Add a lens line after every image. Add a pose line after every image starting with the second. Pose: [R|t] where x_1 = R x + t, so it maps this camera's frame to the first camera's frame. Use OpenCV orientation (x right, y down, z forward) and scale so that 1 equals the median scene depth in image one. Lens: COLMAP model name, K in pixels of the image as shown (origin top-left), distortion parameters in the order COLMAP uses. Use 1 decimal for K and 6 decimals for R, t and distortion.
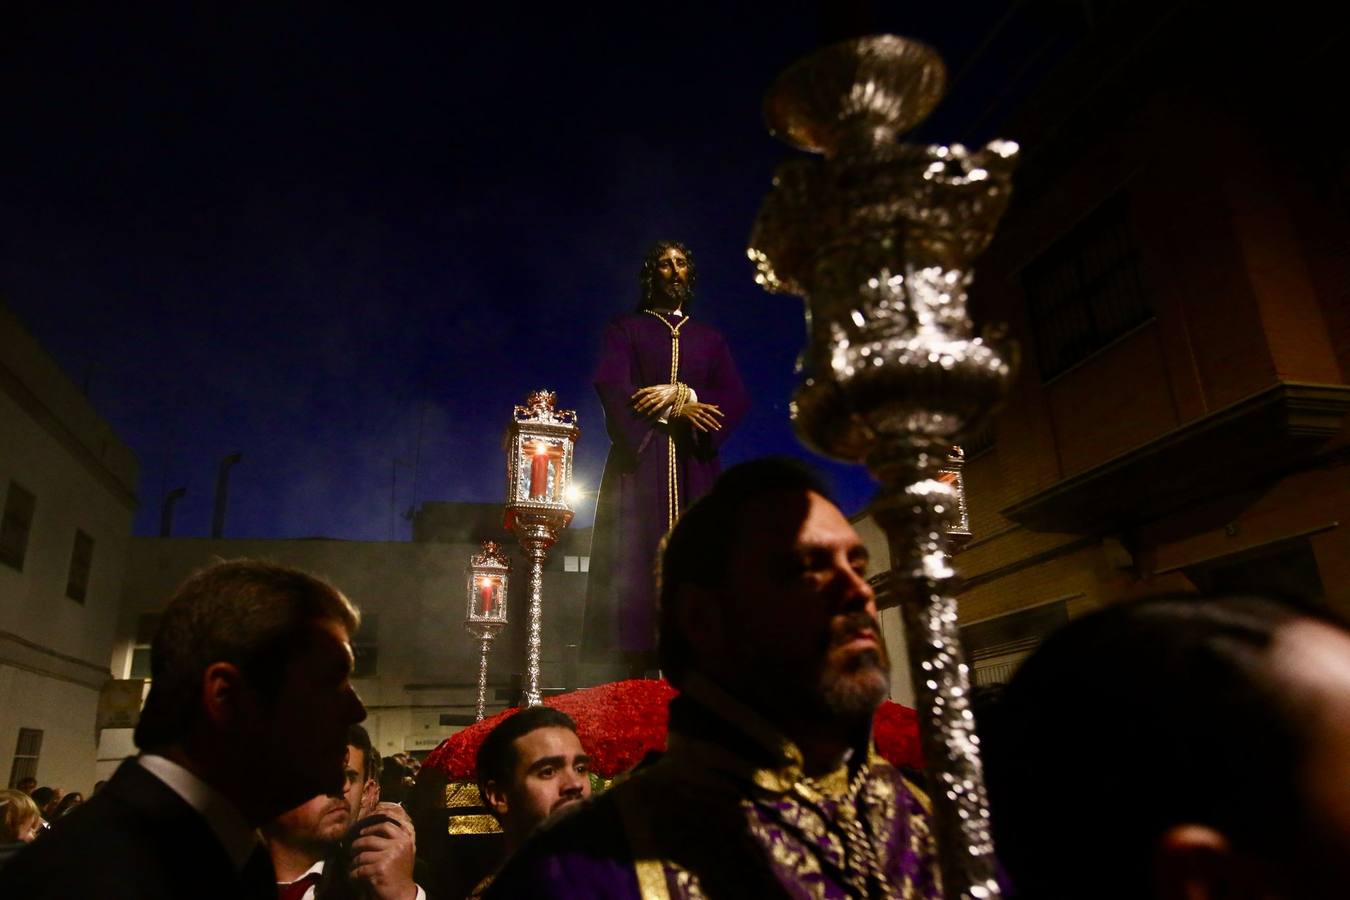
lens RADIAL K [[844.9, 0, 675.0], [0, 844.9, 450.0], [0, 0, 1]] dist [-0.005812, -0.001323]
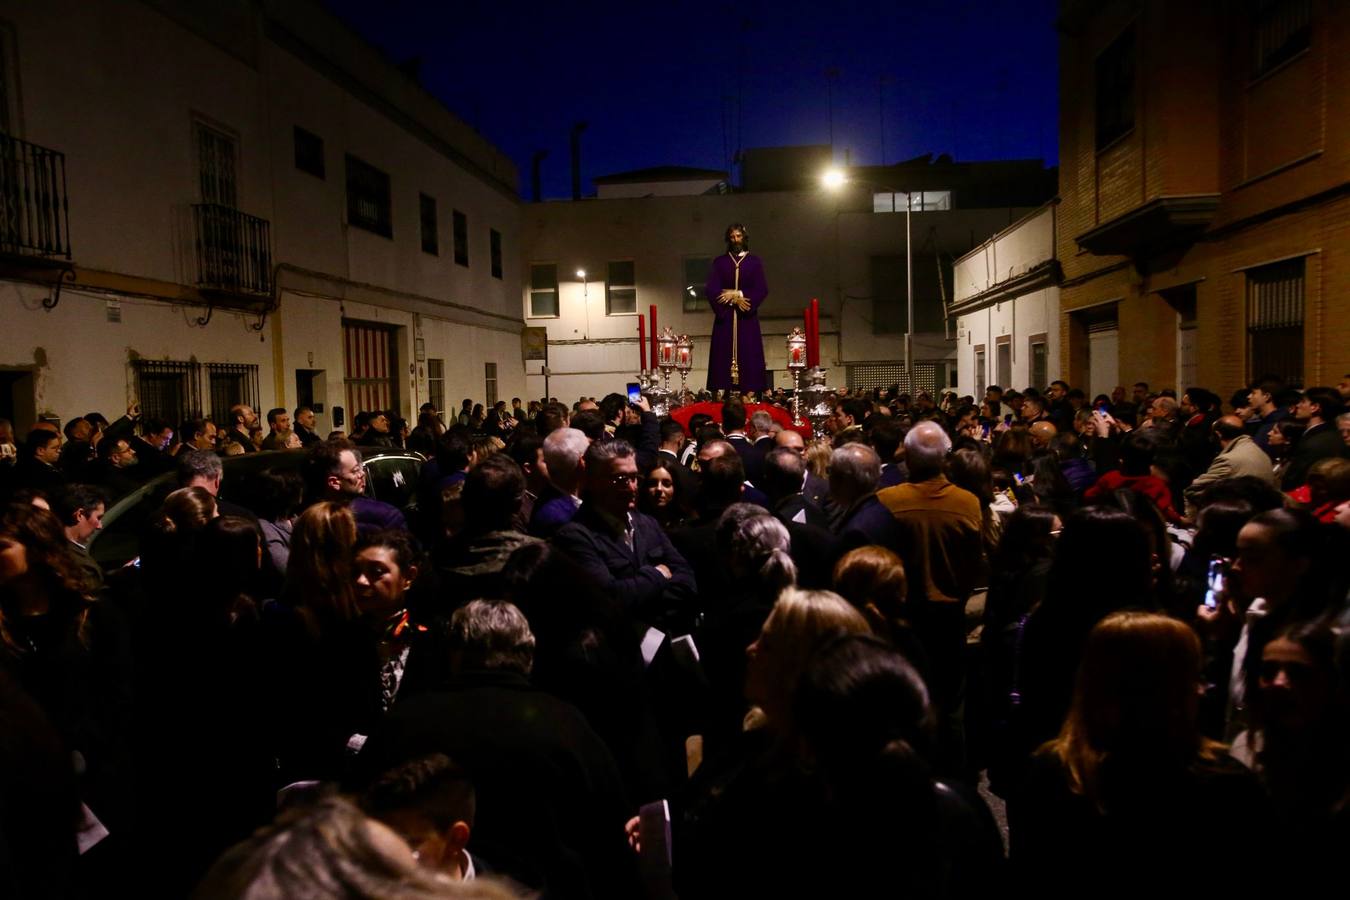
lens RADIAL K [[1120.2, 0, 675.0], [0, 1120.2, 450.0], [0, 0, 1]] dist [-0.005170, -0.004638]
pose [[0.924641, 0.045920, -0.378061, 0.336400], [0.113709, 0.914135, 0.389136, -0.285963], [0.363468, -0.402800, 0.840026, -0.676060]]
